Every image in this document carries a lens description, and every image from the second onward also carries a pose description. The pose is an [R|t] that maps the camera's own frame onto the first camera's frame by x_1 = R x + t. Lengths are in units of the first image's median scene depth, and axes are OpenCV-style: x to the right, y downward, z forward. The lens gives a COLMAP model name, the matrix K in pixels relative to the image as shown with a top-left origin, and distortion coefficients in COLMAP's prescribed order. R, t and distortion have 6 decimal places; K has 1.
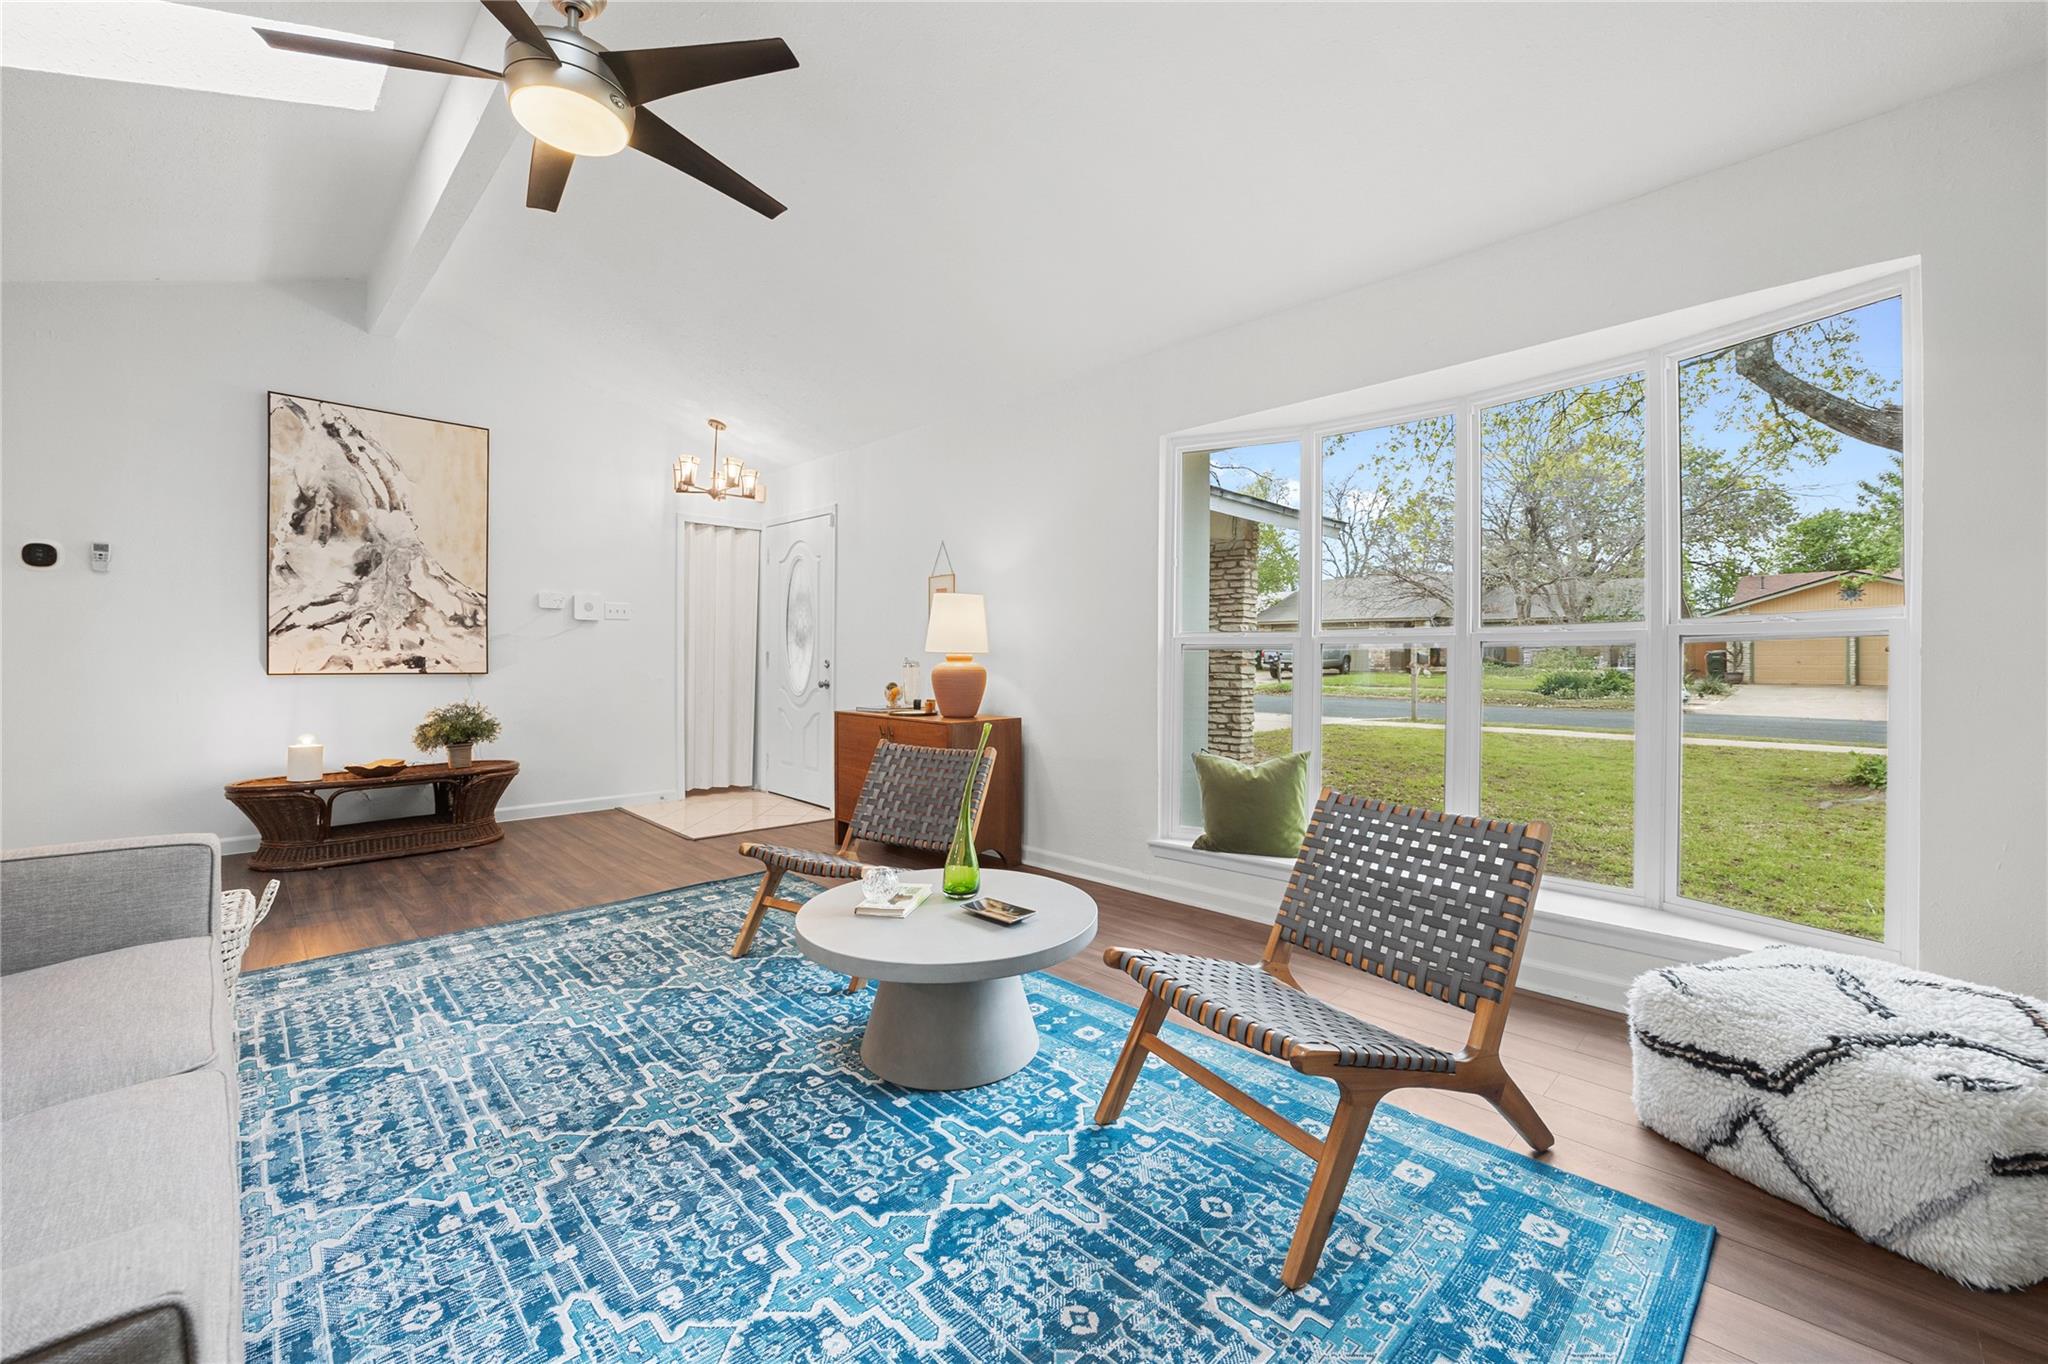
lens RADIAL K [[828.7, 0, 1038.0], [0, 828.7, 664.3], [0, 0, 1]] dist [-0.004856, -0.000450]
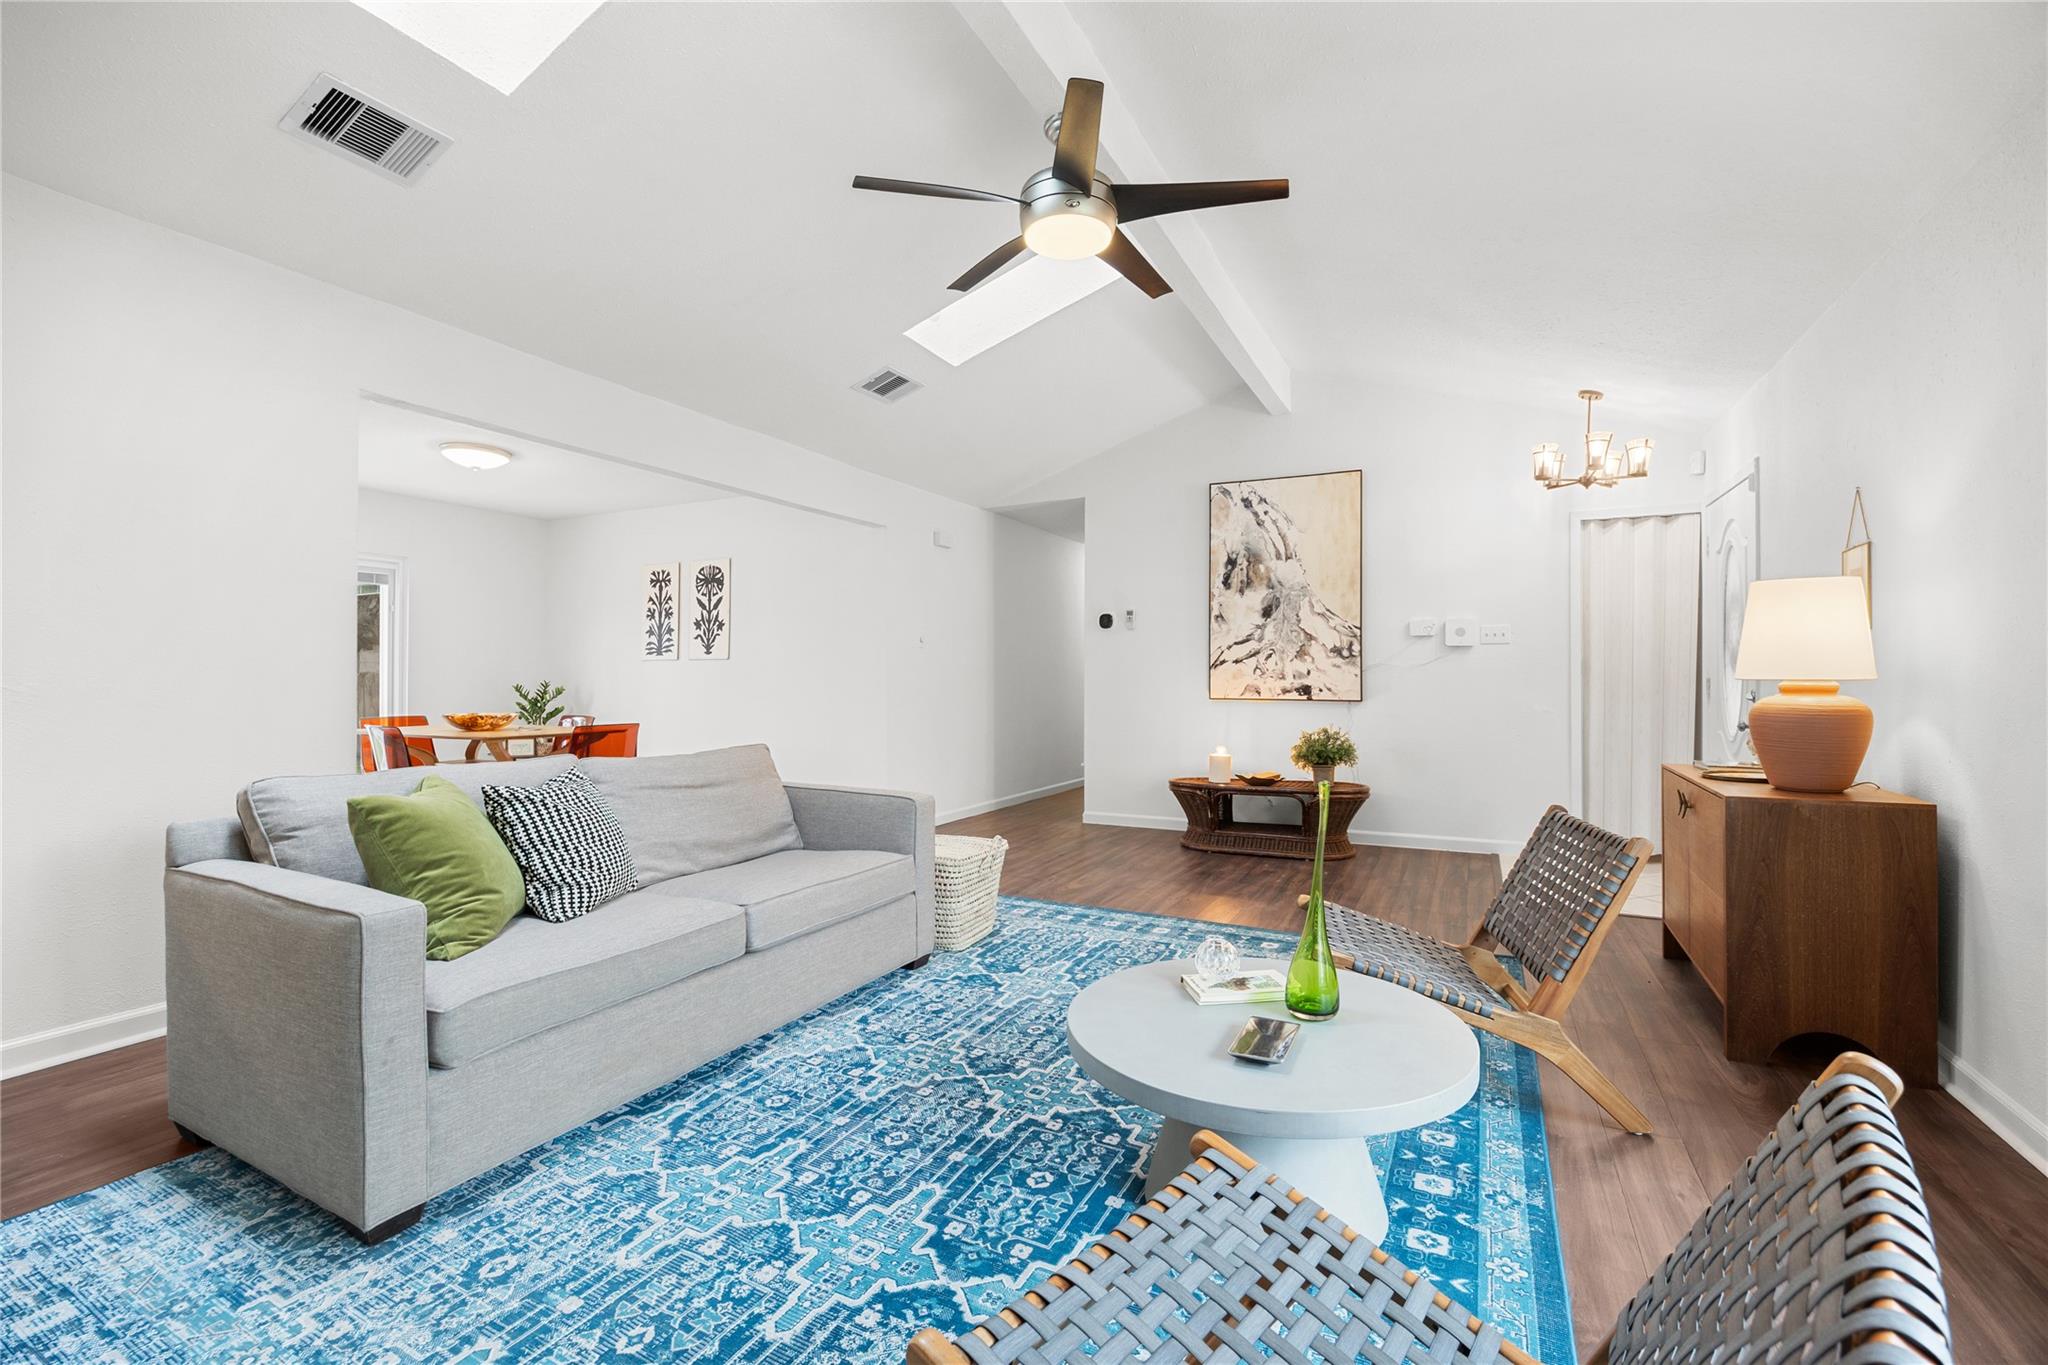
lens RADIAL K [[885.0, 0, 1020.7], [0, 885.0, 674.6], [0, 0, 1]] dist [-0.022248, 0.000721]
pose [[0.302691, -0.009912, -0.953037, 0.559958], [-0.010194, 0.999855, -0.013637, -0.006616], [0.953034, 0.013843, 0.302546, 0.507968]]
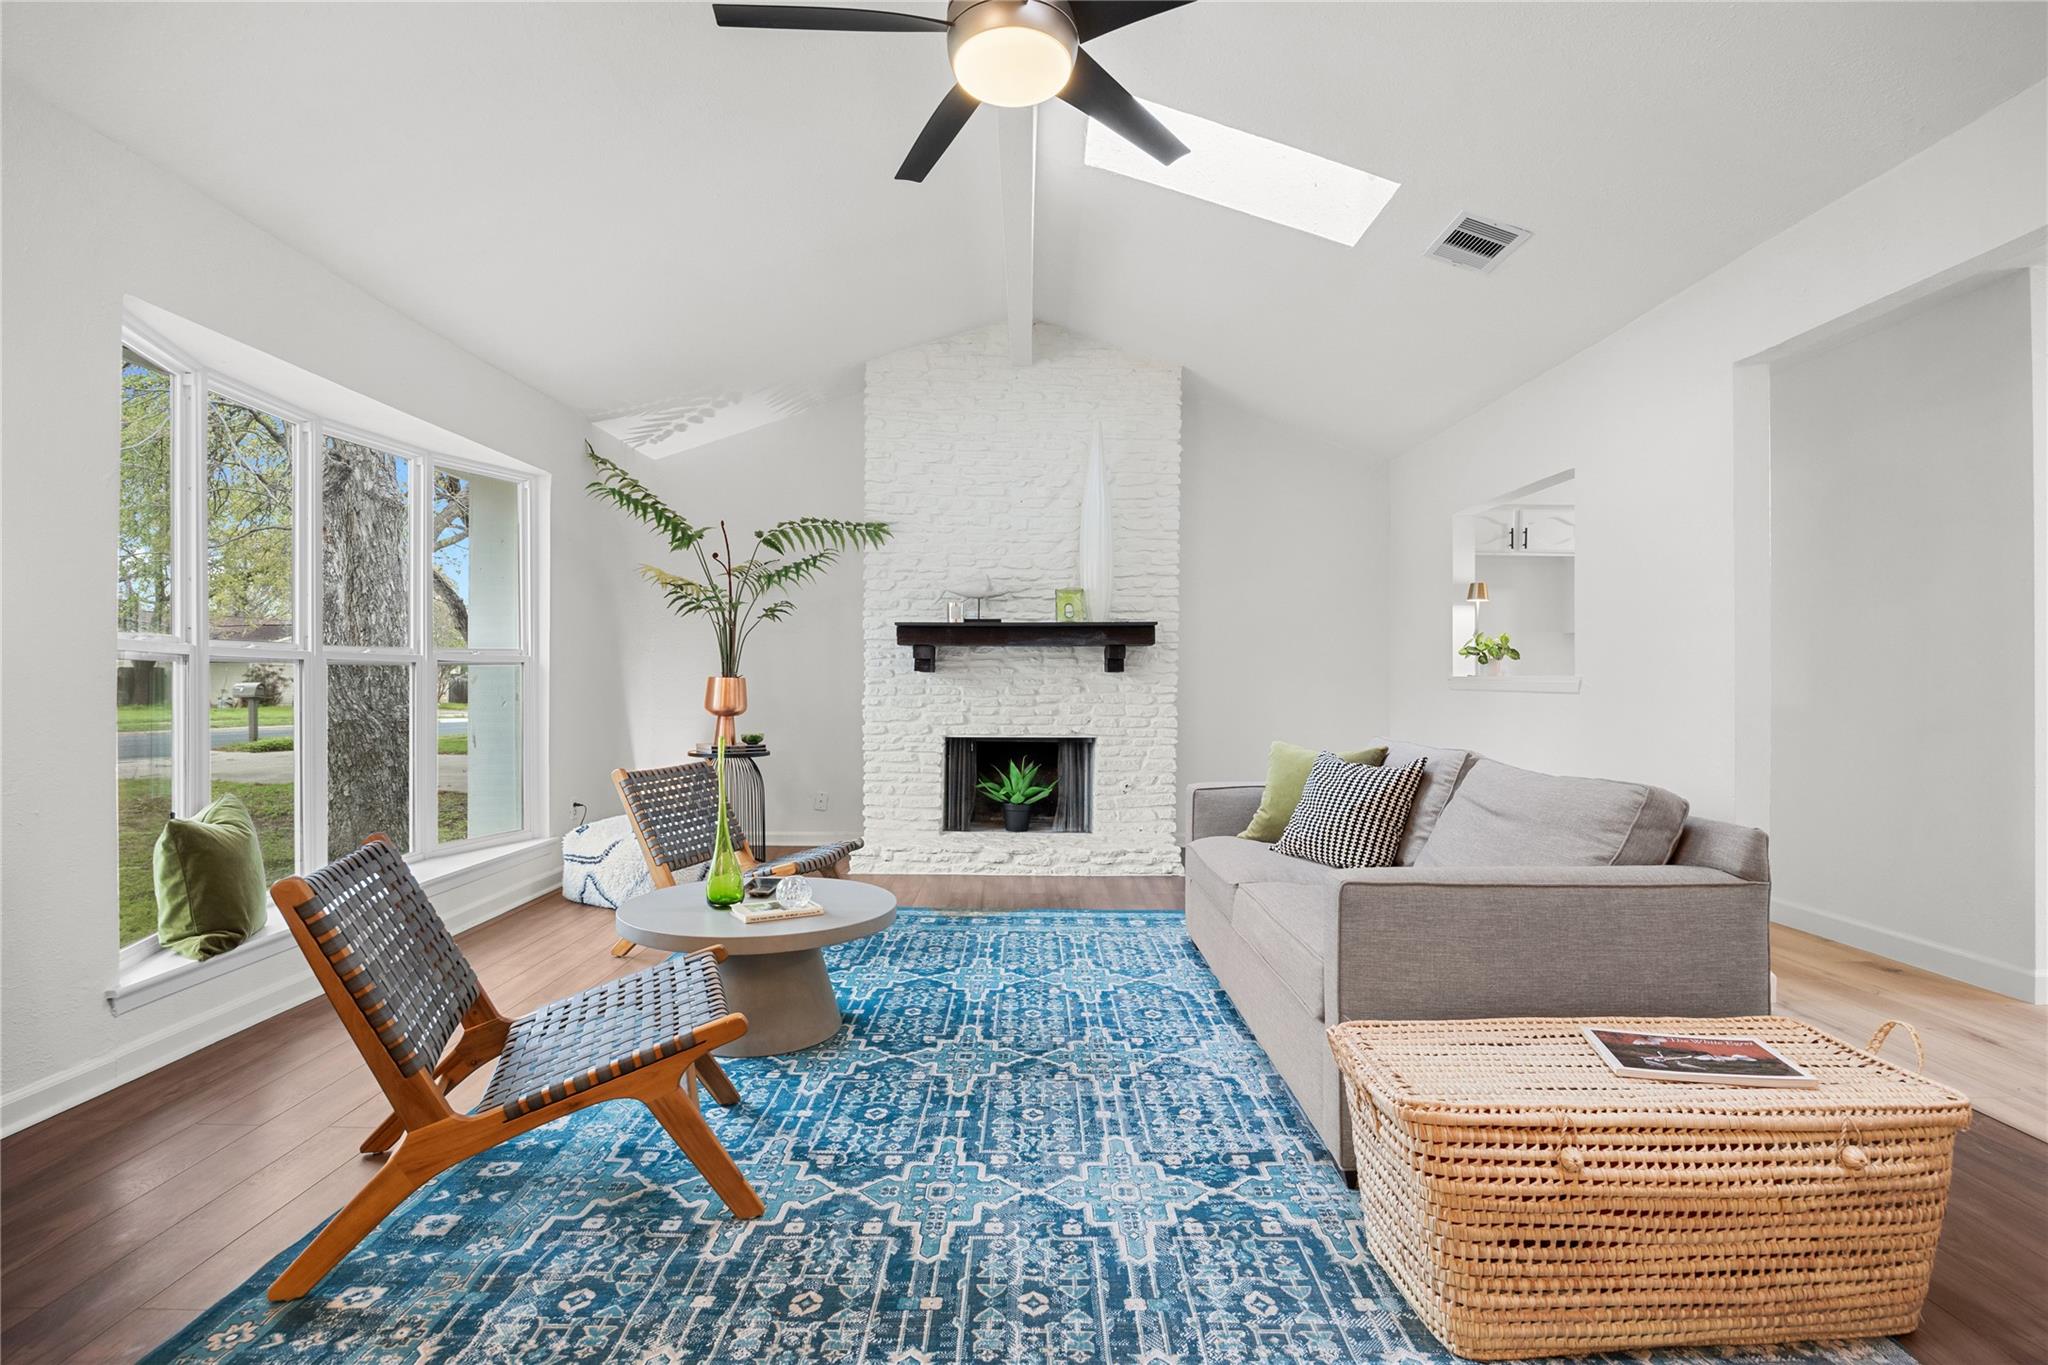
lens RADIAL K [[960.8, 0, 1031.2], [0, 960.8, 685.4], [0, 0, 1]] dist [-0.022719, 0.003340]
pose [[-0.712867, -0.005909, 0.701275, -1.171954], [0.001861, 0.999945, 0.010317, -0.006328], [-0.701297, 0.008660, -0.712817, 1.548460]]
